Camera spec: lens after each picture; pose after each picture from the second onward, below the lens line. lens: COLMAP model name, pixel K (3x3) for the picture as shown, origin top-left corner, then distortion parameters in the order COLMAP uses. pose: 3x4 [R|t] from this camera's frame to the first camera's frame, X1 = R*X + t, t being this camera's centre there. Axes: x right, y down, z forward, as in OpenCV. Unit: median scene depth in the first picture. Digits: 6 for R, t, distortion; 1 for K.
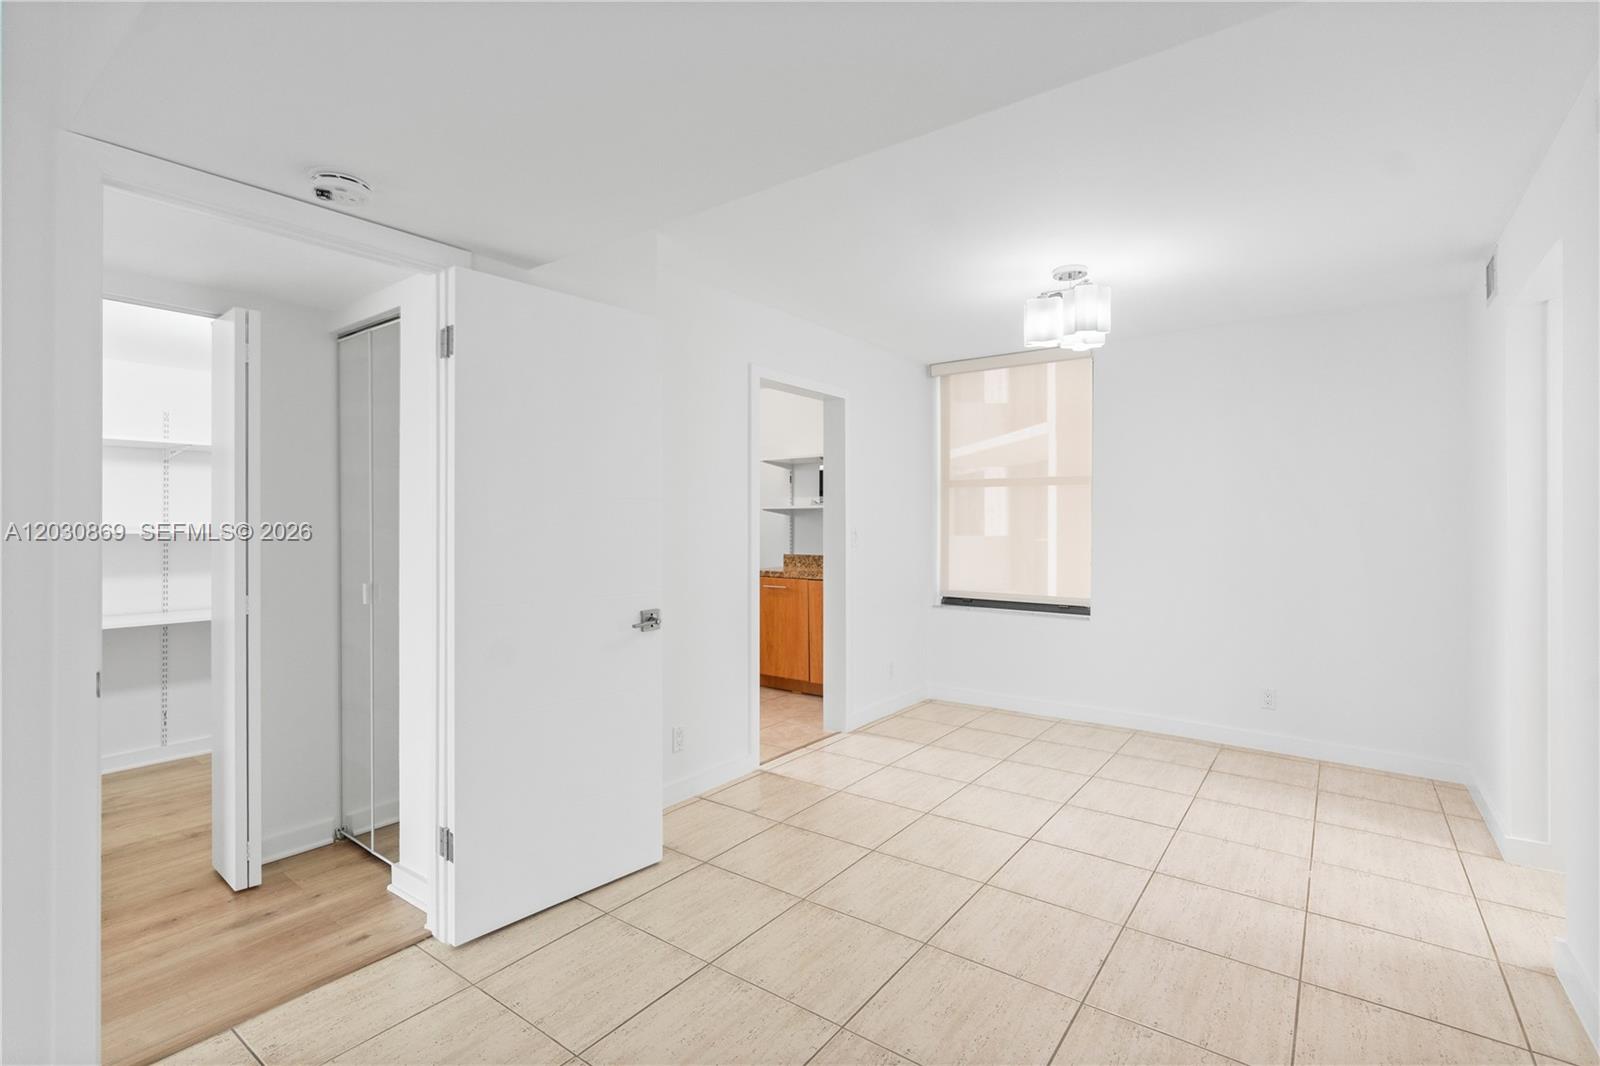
lens RADIAL K [[729.4, 0, 800.0], [0, 729.4, 533.0], [0, 0, 1]] dist [-0.000115, 0.000016]
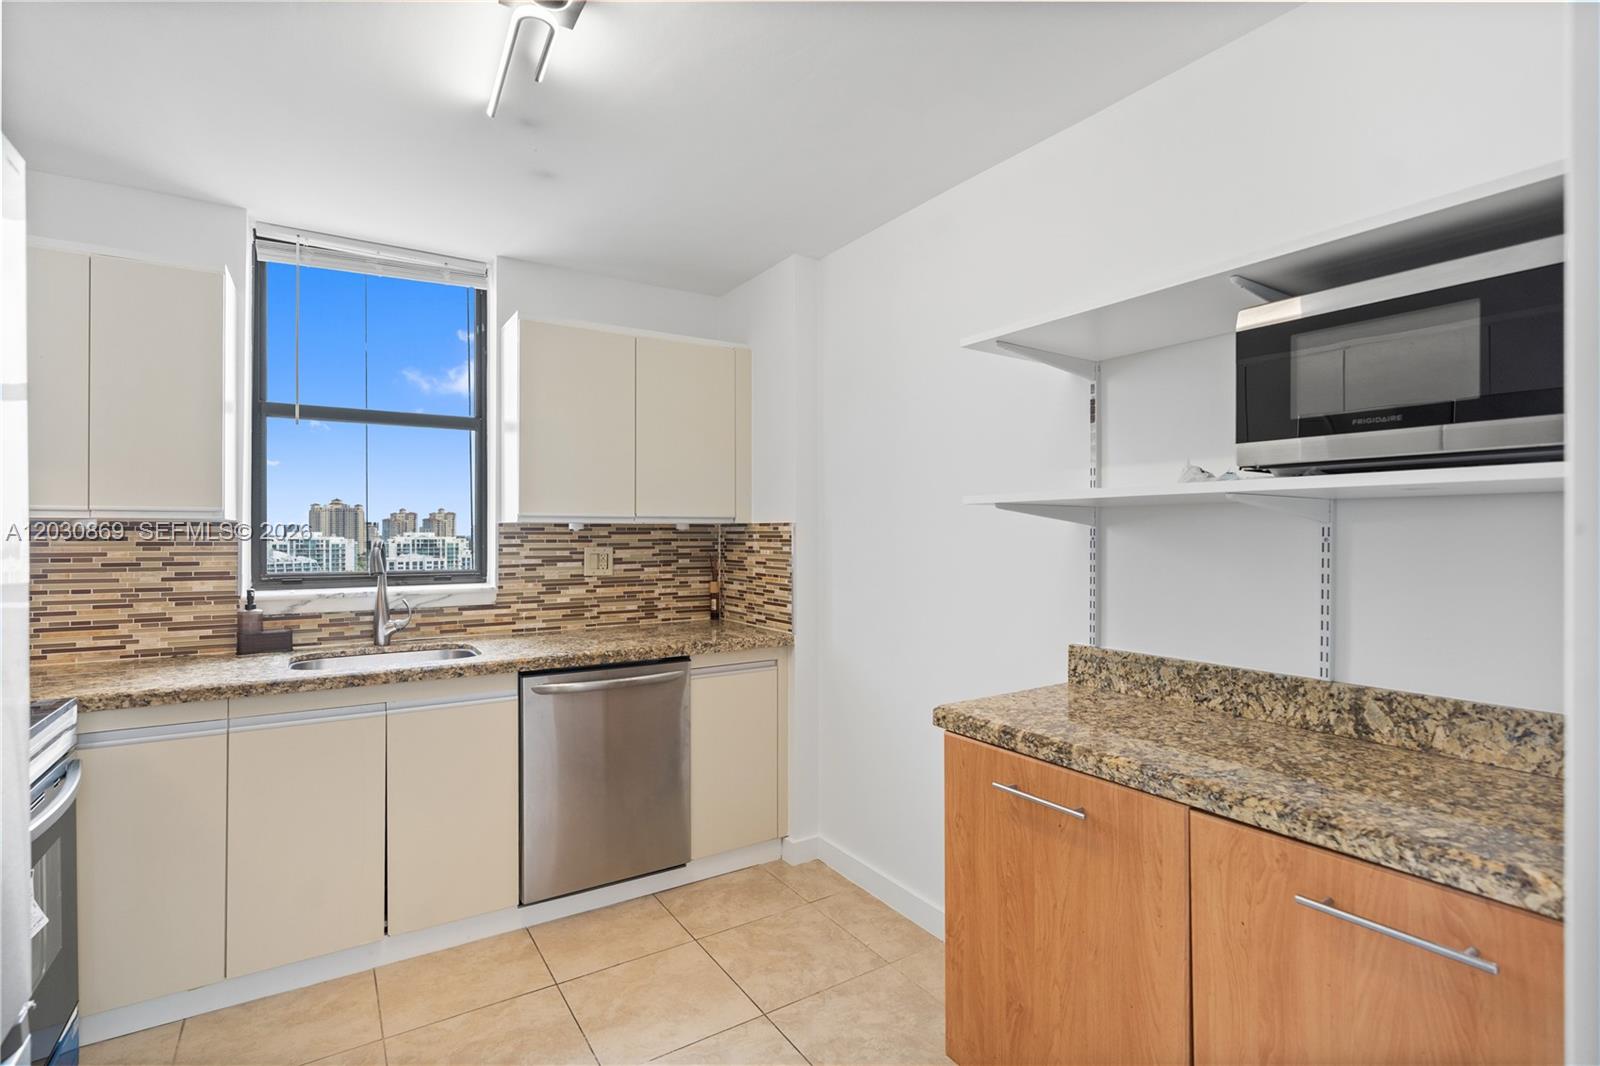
lens RADIAL K [[743.3, 0, 800.0], [0, 743.3, 533.0], [0, 0, 1]] dist [0.000179, 0.000001]
pose [[0.937104, -0.001457, -0.349046, -0.019315], [0.000162, 0.999993, -0.003739, -0.019178], [0.349049, 0.003447, 0.937098, 0.663704]]
